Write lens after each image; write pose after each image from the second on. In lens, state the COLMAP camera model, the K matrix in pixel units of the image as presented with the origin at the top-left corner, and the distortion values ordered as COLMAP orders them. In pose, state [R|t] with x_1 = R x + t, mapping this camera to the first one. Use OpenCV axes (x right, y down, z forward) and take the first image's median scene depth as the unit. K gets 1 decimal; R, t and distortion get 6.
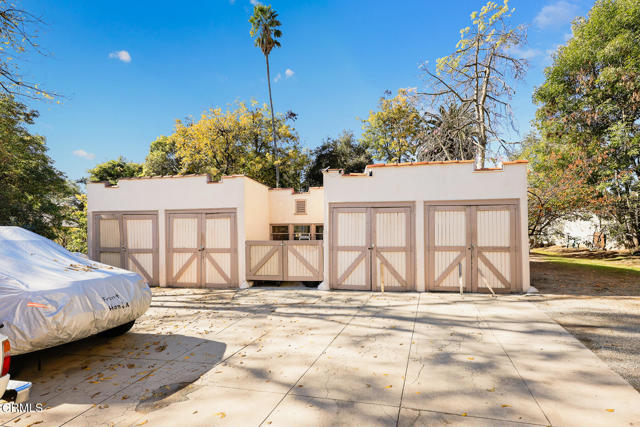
lens RADIAL K [[267.2, 0, 343.1], [0, 267.2, 235.0], [0, 0, 1]] dist [0.011600, -0.000664]
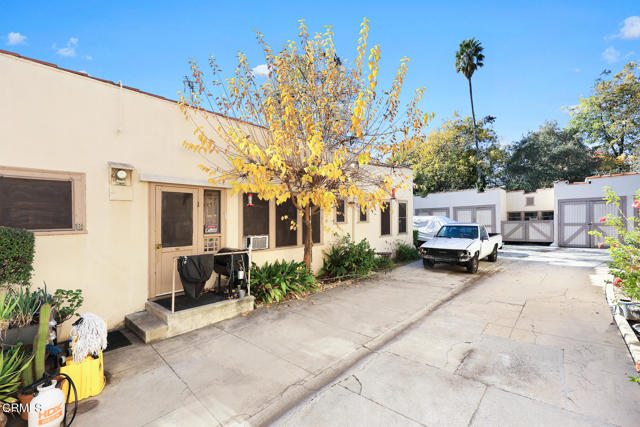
lens RADIAL K [[267.2, 0, 331.0], [0, 267.2, 226.1], [0, 0, 1]] dist [0.011600, -0.000664]
pose [[0.809689, 0.001244, -0.586859, -0.225247], [0.007168, 0.999902, 0.012009, 0.028113], [0.586816, -0.013930, 0.809600, -1.396042]]
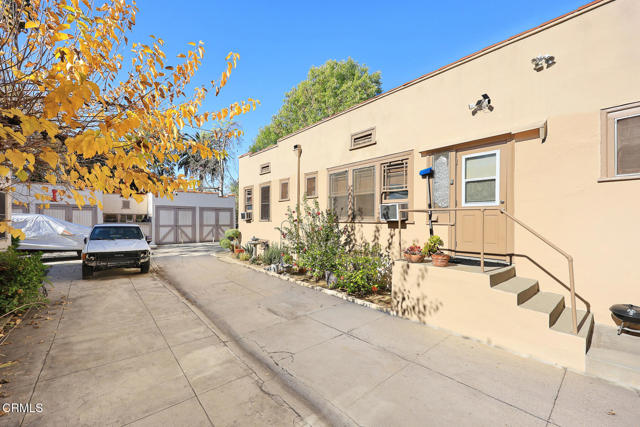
lens RADIAL K [[267.2, 0, 308.5], [0, 267.2, 217.7], [0, 0, 1]] dist [0.011600, -0.000664]
pose [[0.708555, 0.018759, 0.705406, -0.700918], [0.000685, 0.999628, -0.027271, 0.041860], [-0.705655, 0.019806, 0.708279, -1.424300]]
